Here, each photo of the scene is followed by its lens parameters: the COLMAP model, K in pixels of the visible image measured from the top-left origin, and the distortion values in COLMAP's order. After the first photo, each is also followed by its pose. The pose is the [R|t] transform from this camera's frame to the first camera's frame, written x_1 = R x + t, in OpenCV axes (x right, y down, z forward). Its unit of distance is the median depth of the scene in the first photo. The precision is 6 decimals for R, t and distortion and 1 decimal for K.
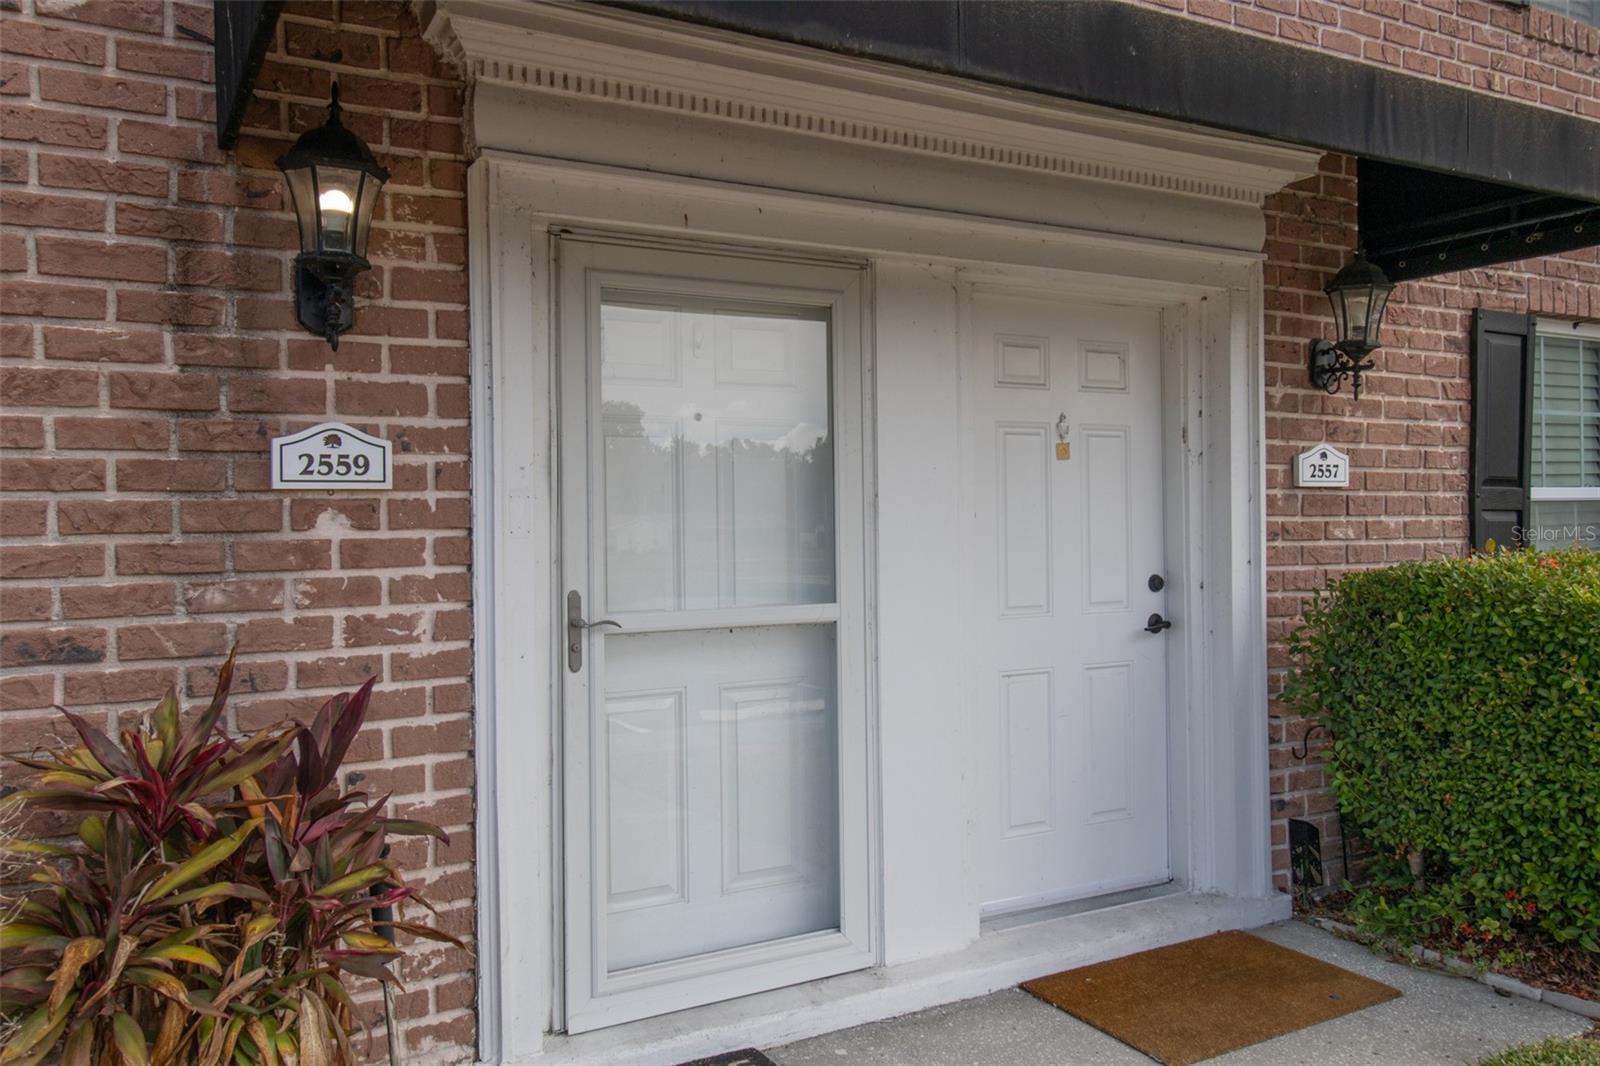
lens RADIAL K [[1252.8, 0, 803.4], [0, 1252.8, 526.5], [0, 0, 1]] dist [0.010959, 0.005504]
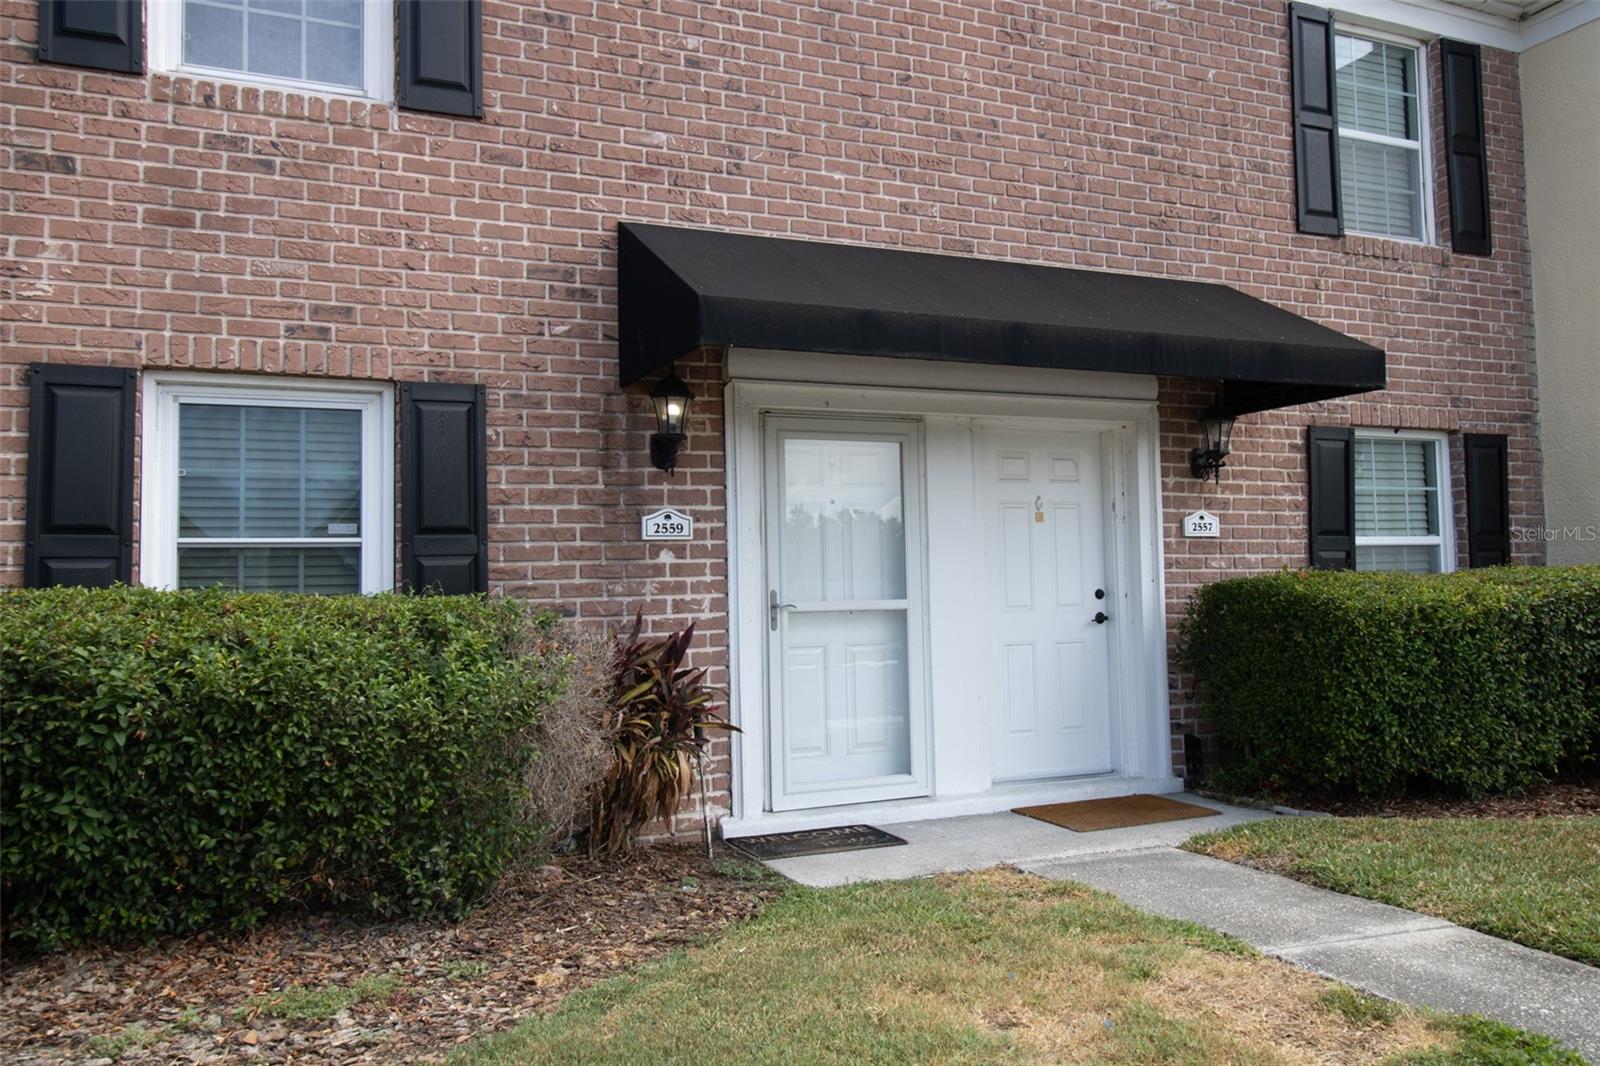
lens RADIAL K [[1252.8, 0, 815.0], [0, 1252.8, 471.5], [0, 0, 1]] dist [0.010959, 0.005504]
pose [[0.996972, -0.016020, -0.076094, 0.035601], [0.008469, 0.995098, -0.098534, 0.054446], [0.077299, 0.097591, 0.992220, -0.904698]]
